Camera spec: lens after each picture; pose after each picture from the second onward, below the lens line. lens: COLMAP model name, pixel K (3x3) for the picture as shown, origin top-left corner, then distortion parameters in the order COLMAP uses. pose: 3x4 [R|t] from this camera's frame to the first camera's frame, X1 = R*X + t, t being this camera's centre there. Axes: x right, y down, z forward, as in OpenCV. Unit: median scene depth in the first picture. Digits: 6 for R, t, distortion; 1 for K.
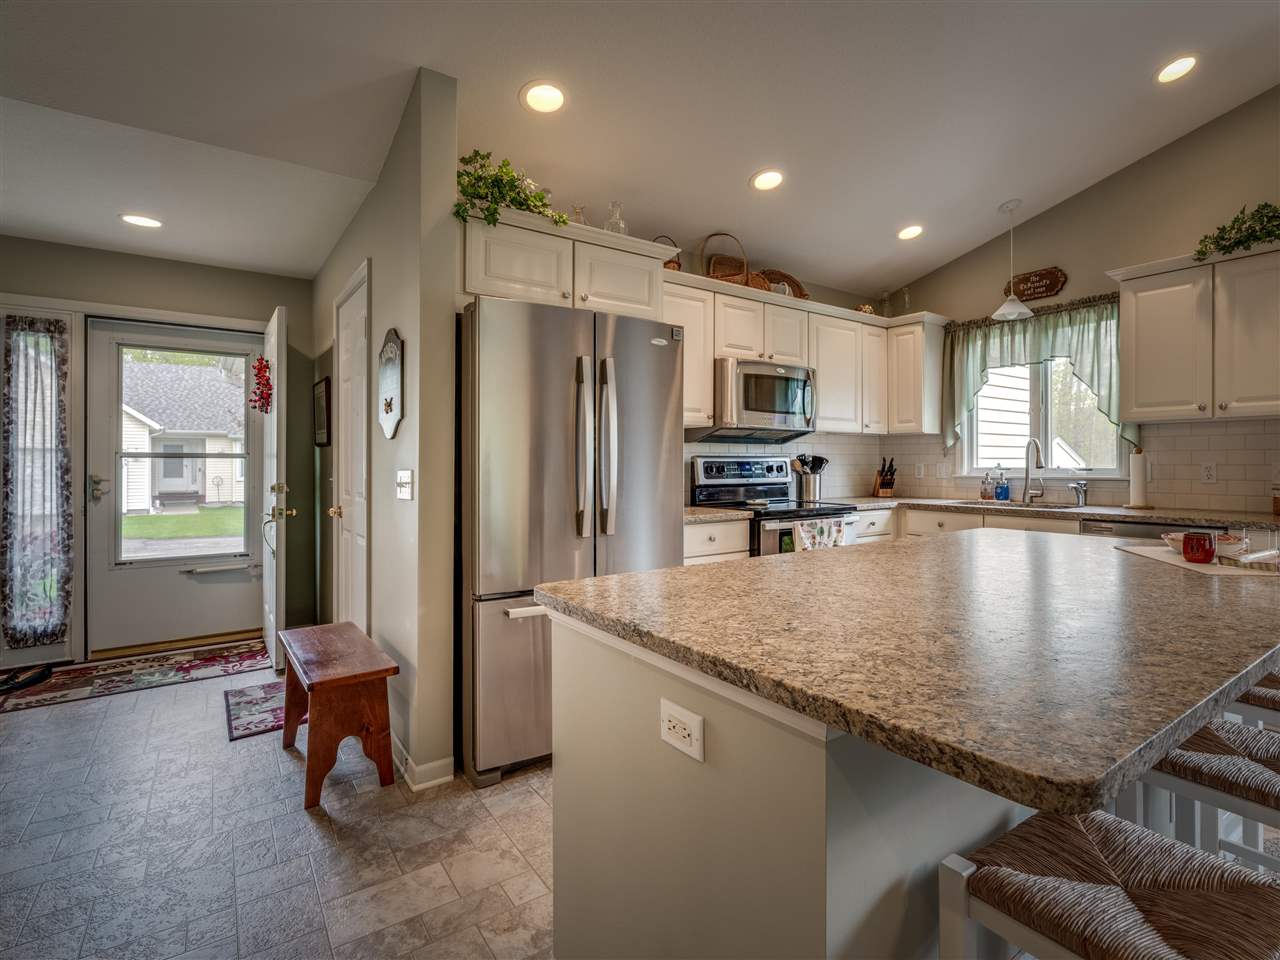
lens RADIAL K [[651.4, 0, 738.0], [0, 651.4, 493.5], [0, 0, 1]] dist [0.000379, 0.000333]
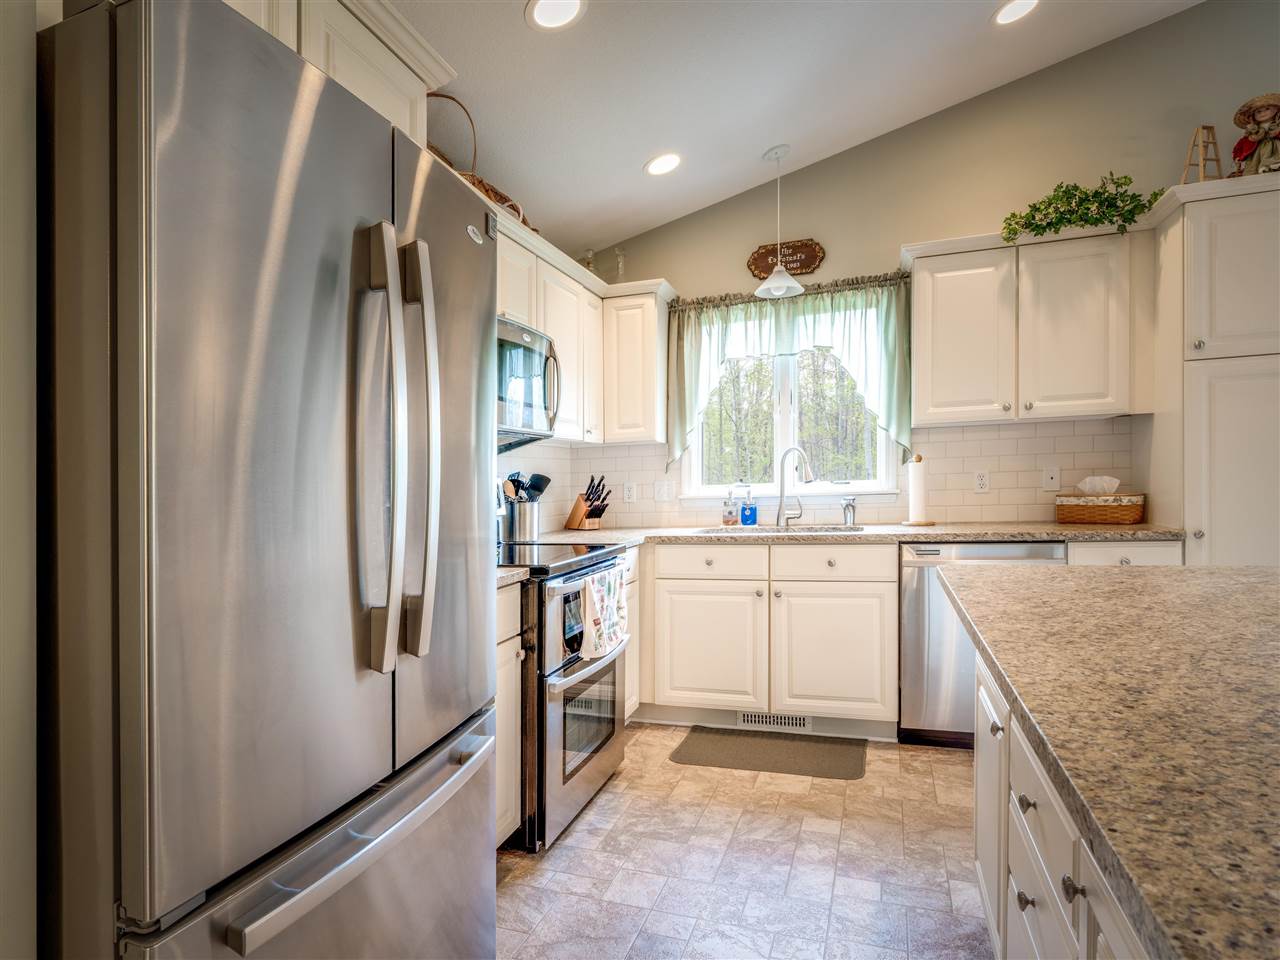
lens RADIAL K [[740.5, 0, 597.2], [0, 740.5, 492.1], [0, 0, 1]] dist [-0.001527, 0.000114]
pose [[0.864657, -0.034837, 0.501153, -0.227884], [0.056461, 0.998011, -0.028037, -0.016436], [-0.499180, 0.052538, 0.864904, 0.339494]]
